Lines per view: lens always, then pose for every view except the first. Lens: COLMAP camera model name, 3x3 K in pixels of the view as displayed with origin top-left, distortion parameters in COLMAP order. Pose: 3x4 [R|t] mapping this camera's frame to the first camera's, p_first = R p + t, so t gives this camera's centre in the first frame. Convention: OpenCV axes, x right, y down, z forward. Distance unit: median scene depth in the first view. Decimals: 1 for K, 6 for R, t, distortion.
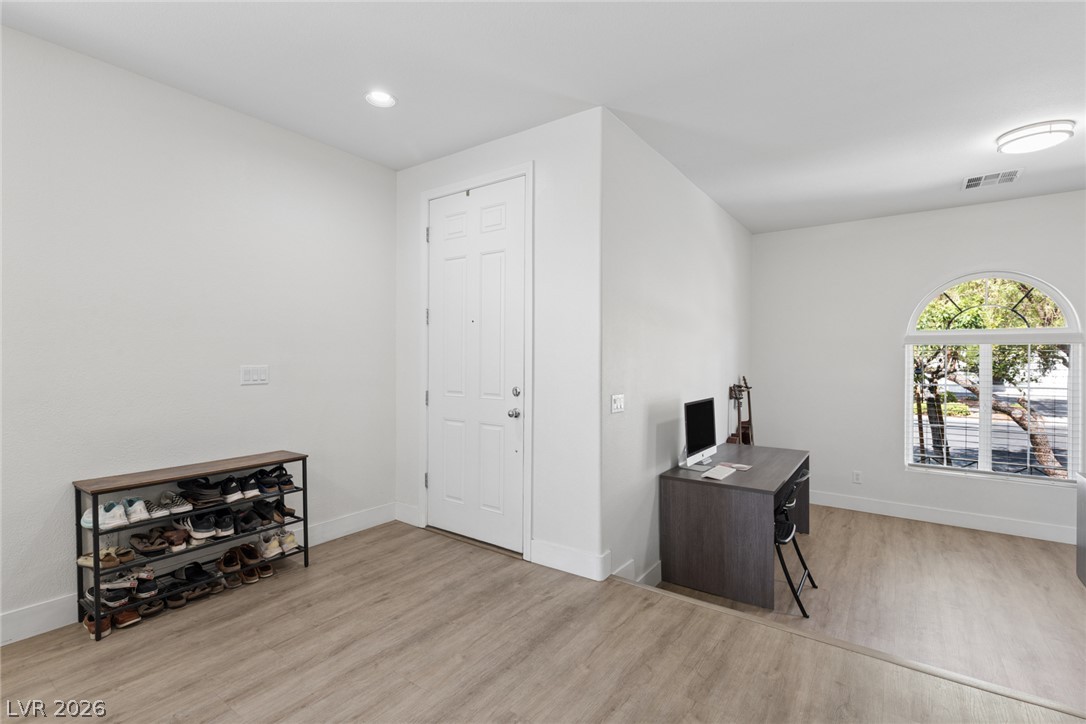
lens RADIAL K [[487.6, 0, 544.3], [0, 487.6, 362.4], [0, 0, 1]] dist [0.000724, 0.000028]
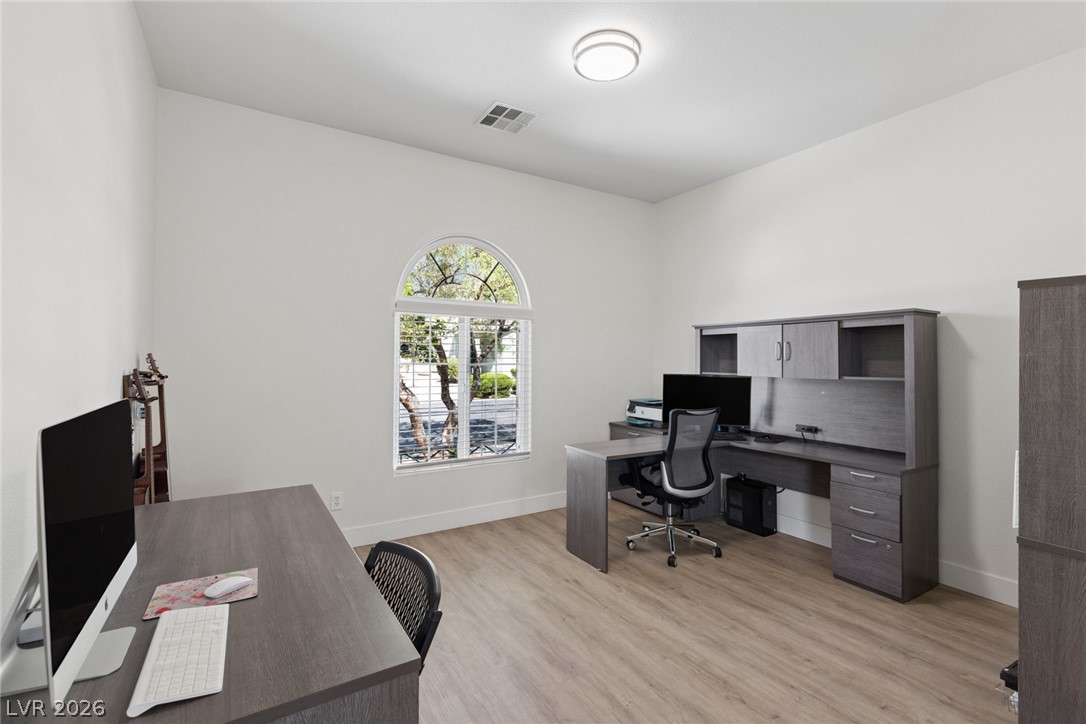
lens RADIAL K [[487.6, 0, 545.0], [0, 487.6, 360.7], [0, 0, 1]] dist [0.000724, 0.000028]
pose [[0.382697, -0.006672, 0.923850, 0.143080], [0.005214, 0.999974, 0.005062, 0.041622], [-0.923859, 0.002880, 0.382722, 0.550303]]
